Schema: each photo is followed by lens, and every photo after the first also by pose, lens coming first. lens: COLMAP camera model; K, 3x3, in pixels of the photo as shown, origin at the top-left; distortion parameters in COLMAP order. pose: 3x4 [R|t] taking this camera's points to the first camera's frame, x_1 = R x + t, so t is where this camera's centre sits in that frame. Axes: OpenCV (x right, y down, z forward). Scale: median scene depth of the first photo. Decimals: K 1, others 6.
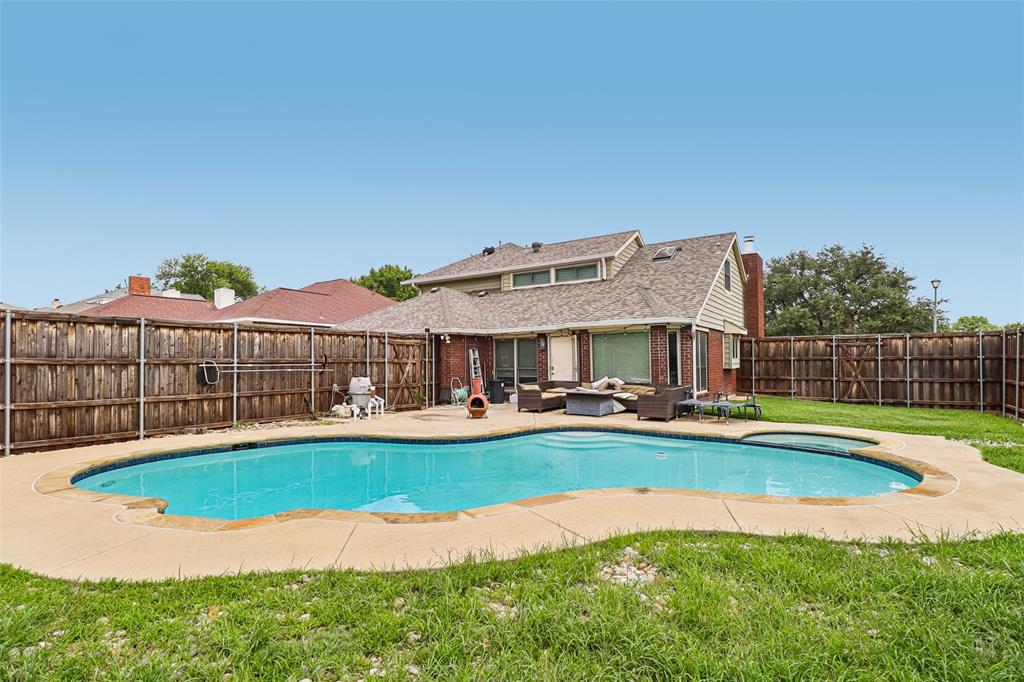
lens RADIAL K [[490.5, 0, 509.7], [0, 490.5, 334.4], [0, 0, 1]] dist [-0.017365, -0.001007]
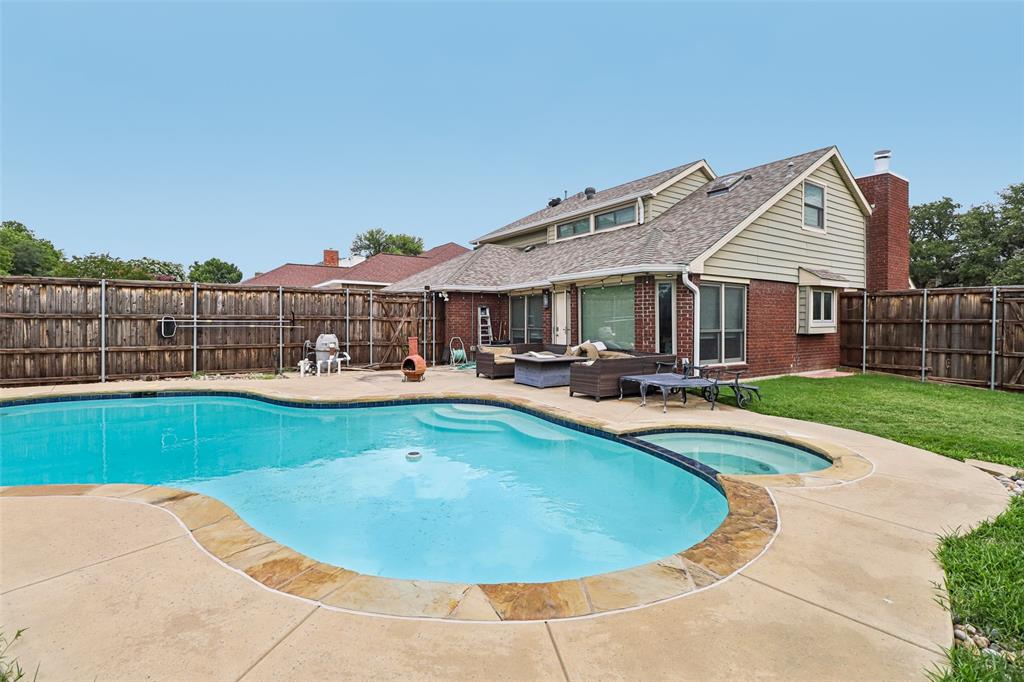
lens RADIAL K [[475.3, 0, 504.0], [0, 475.3, 311.8], [0, 0, 1]] dist [-0.013841, -0.005632]
pose [[0.922175, 0.002737, -0.386764, 0.376659], [0.010644, 0.999417, 0.032453, 0.011498], [0.386627, -0.034044, 0.921608, 0.215034]]
